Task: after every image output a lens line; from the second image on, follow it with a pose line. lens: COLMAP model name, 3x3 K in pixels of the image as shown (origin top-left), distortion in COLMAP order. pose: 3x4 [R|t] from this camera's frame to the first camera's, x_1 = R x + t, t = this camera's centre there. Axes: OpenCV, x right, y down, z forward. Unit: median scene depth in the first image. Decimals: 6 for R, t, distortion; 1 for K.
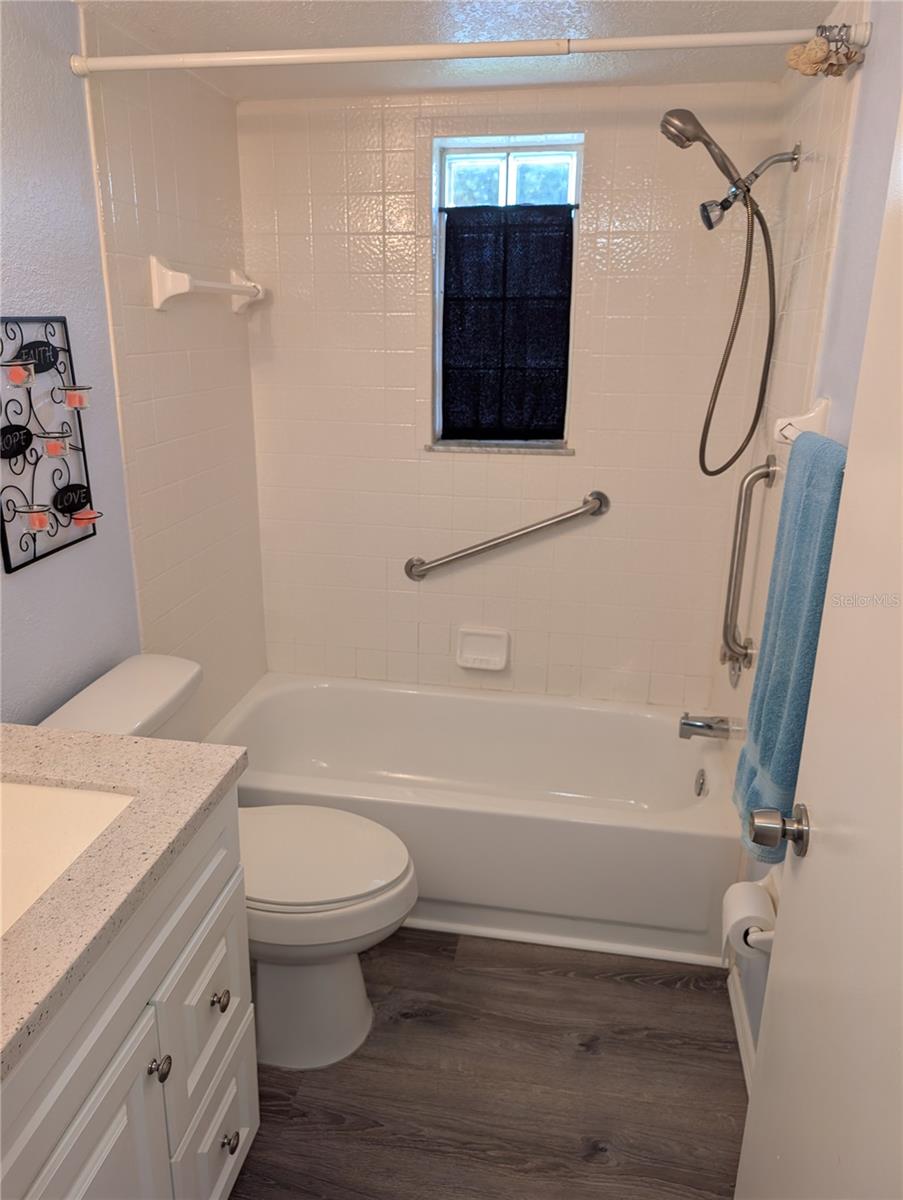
lens RADIAL K [[856.3, 0, 447.8], [0, 856.3, 616.8], [0, 0, 1]] dist [-0.006031, 0.000737]
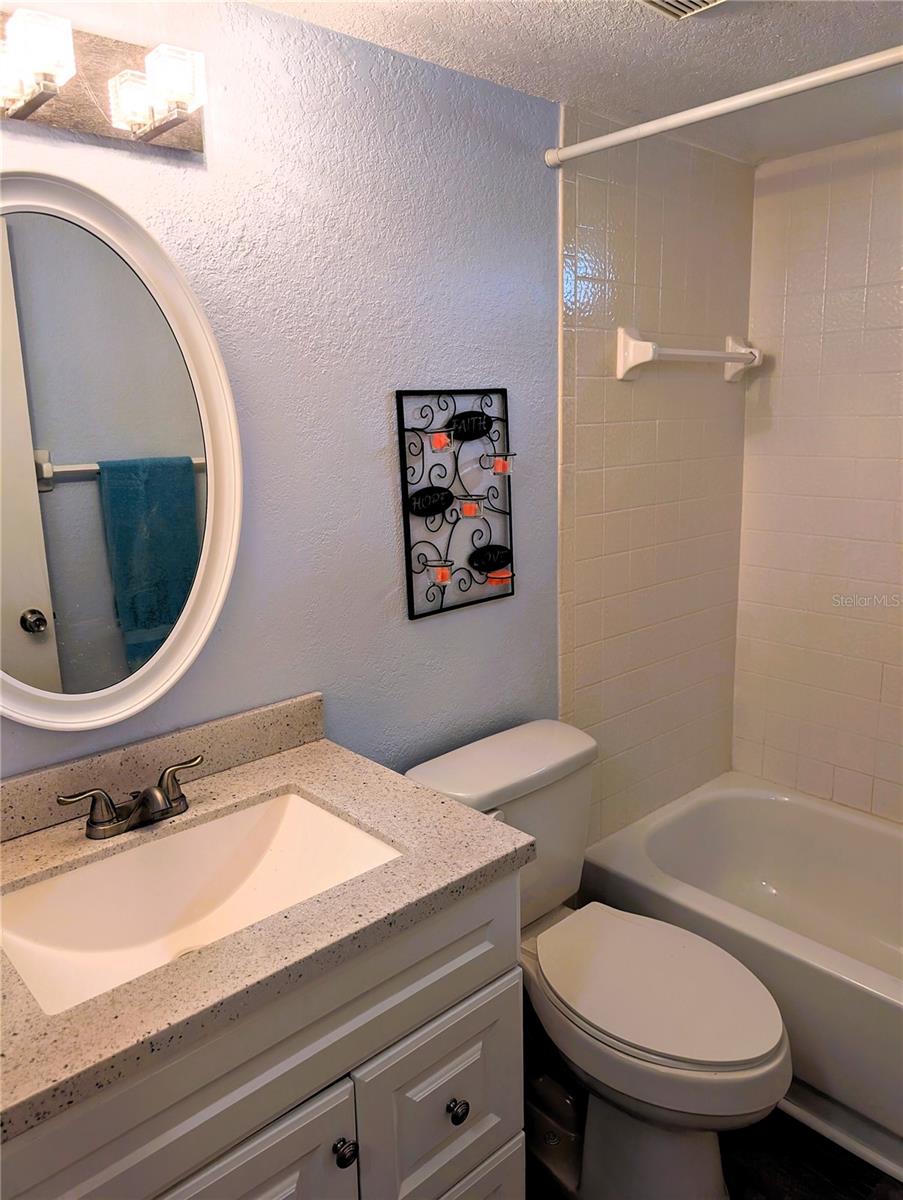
lens RADIAL K [[866.9, 0, 452.5], [0, 866.9, 597.5], [0, 0, 1]] dist [0.027884, -0.042464]
pose [[0.787365, 0.100832, -0.608185, 0.183535], [-0.168255, 0.984228, -0.054649, -0.026373], [0.593082, 0.145358, 0.791912, 0.145303]]
